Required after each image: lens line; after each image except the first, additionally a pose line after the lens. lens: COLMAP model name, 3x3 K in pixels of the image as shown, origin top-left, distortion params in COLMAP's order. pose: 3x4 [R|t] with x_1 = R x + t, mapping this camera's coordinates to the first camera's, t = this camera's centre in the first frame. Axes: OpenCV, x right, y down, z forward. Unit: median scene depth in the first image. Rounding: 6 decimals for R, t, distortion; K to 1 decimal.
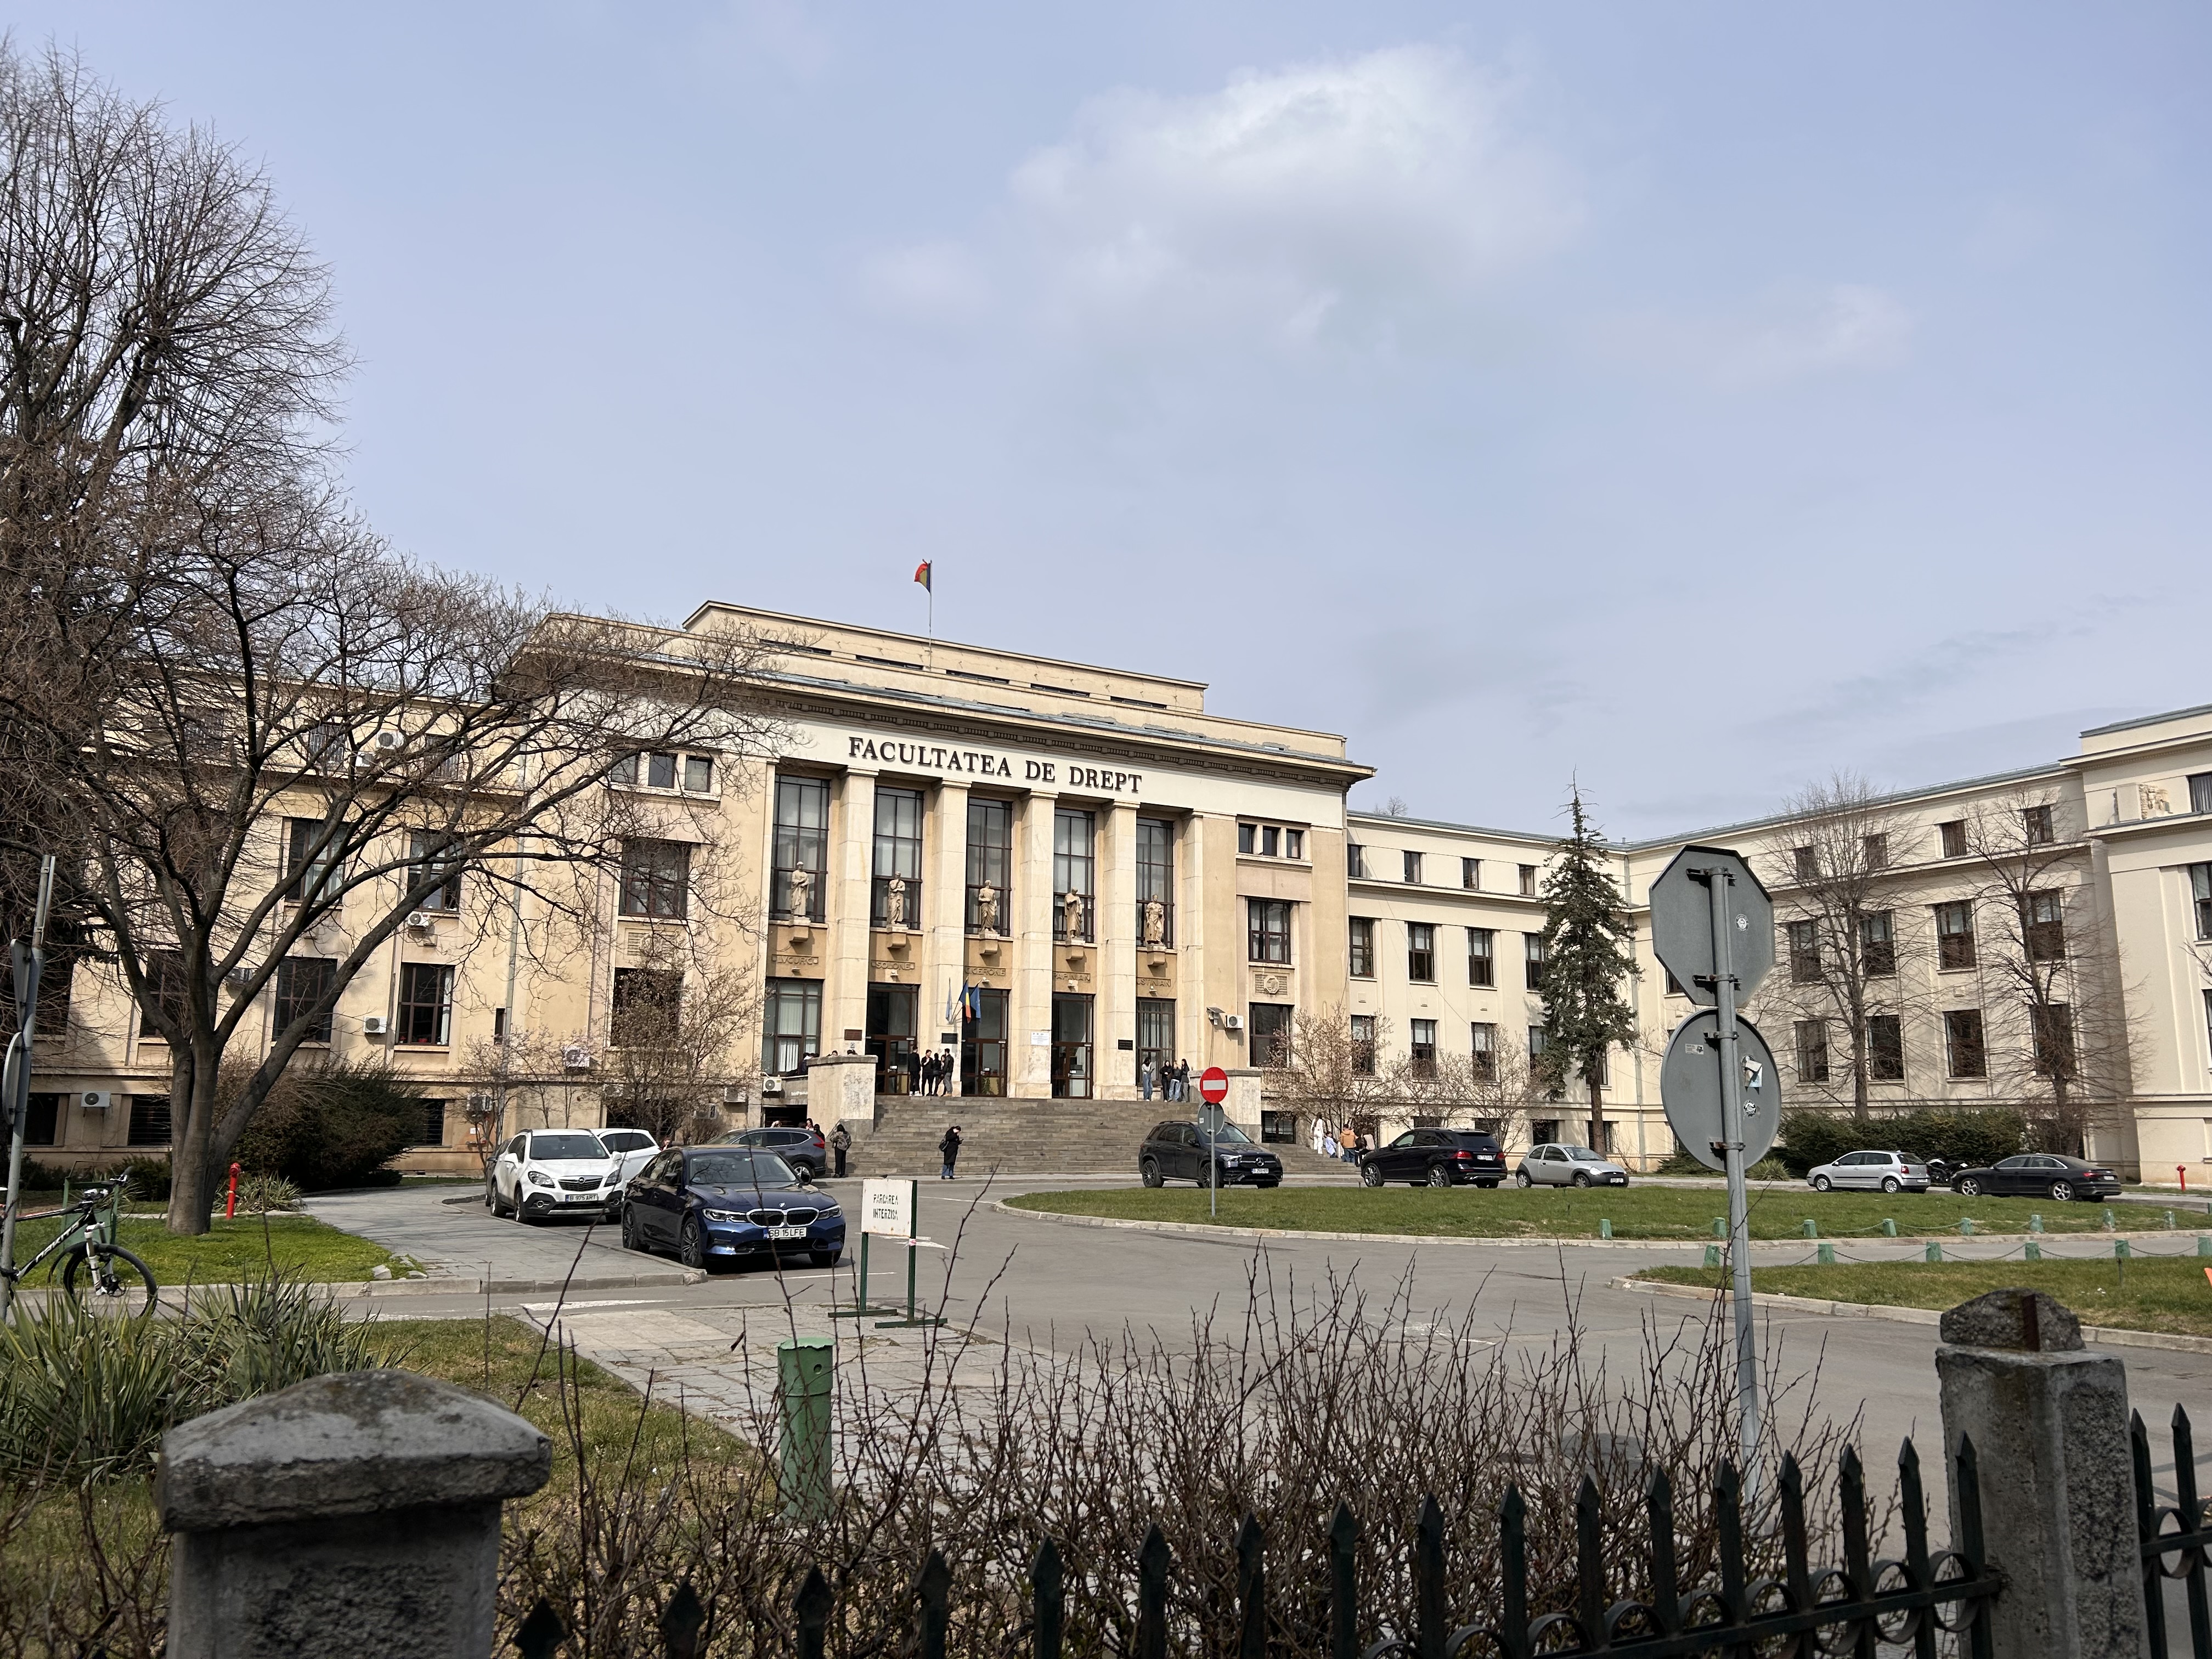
lens RADIAL K [[1653.9, 0, 1098.8], [0, 1653.9, 846.6], [0, 0, 1]] dist [0.190910, -0.185140]
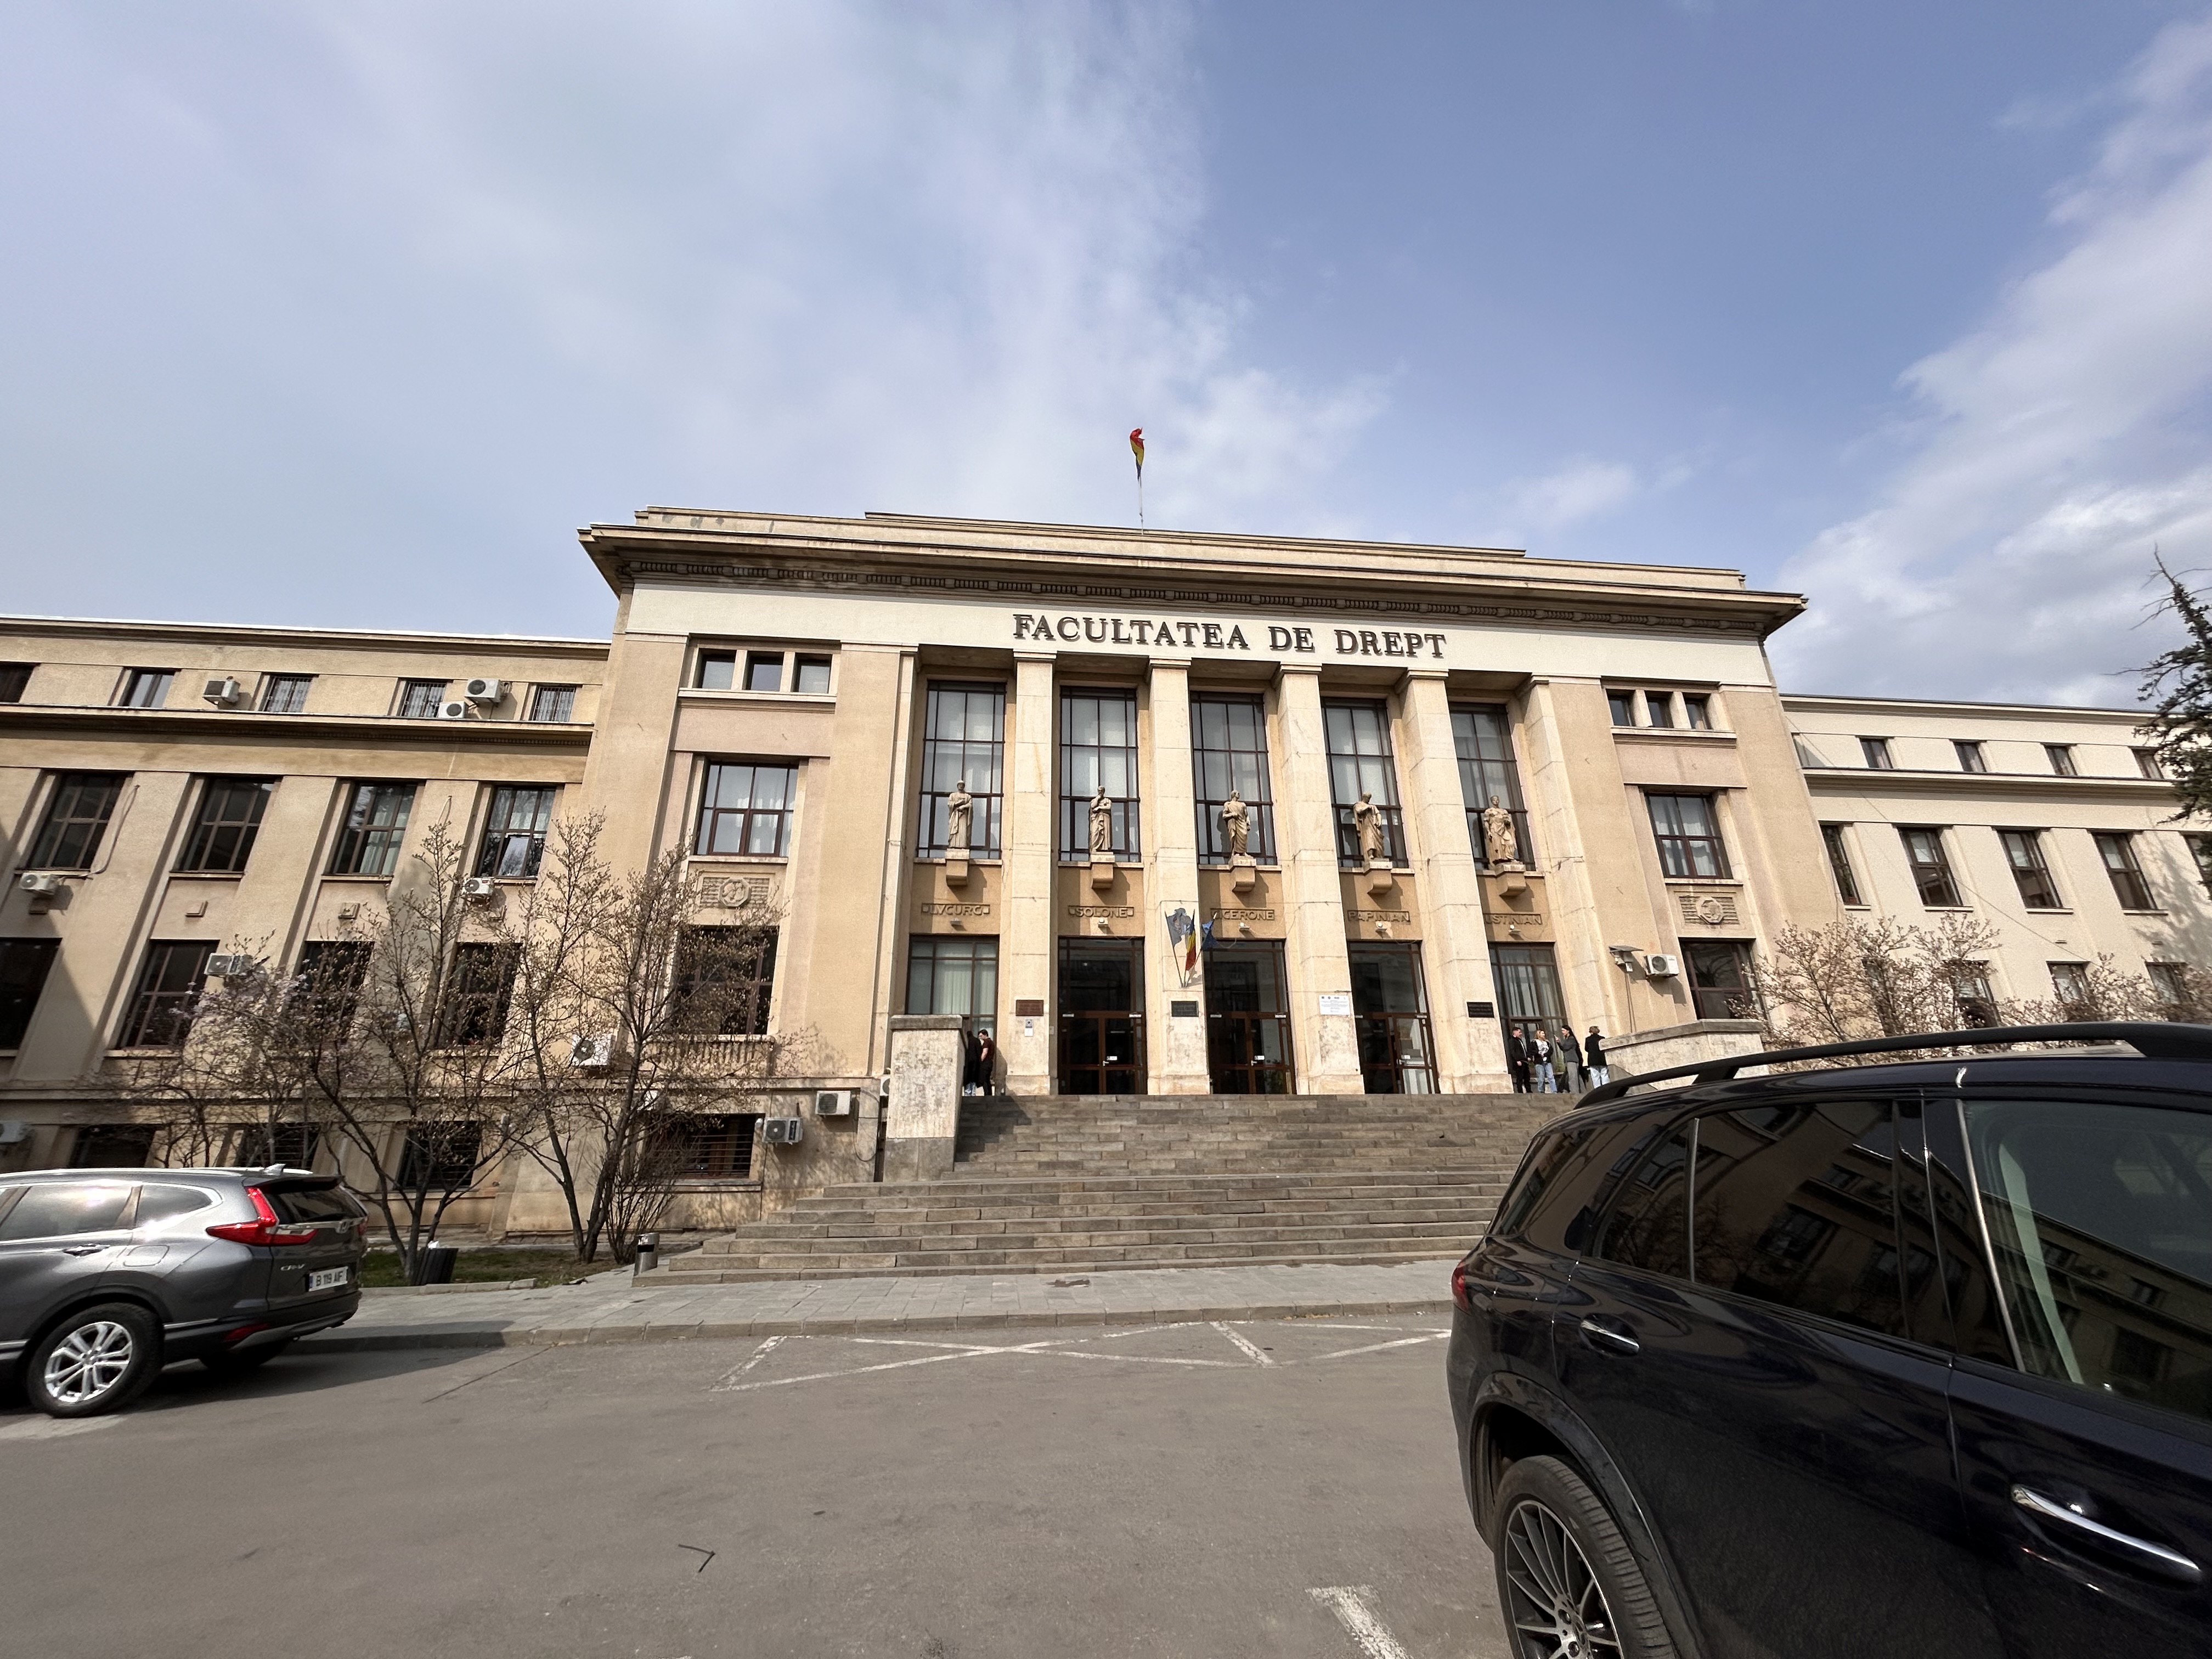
lens RADIAL K [[882.2, 0, 1097.1], [0, 882.2, 834.2], [0, 0, 1]] dist [-0.007235, 0.000123]
pose [[0.911528, -0.155668, -0.380637, 0.040200], [0.088635, 0.978201, -0.187793, 0.197136], [0.401573, 0.137440, 0.905455, 1.176549]]
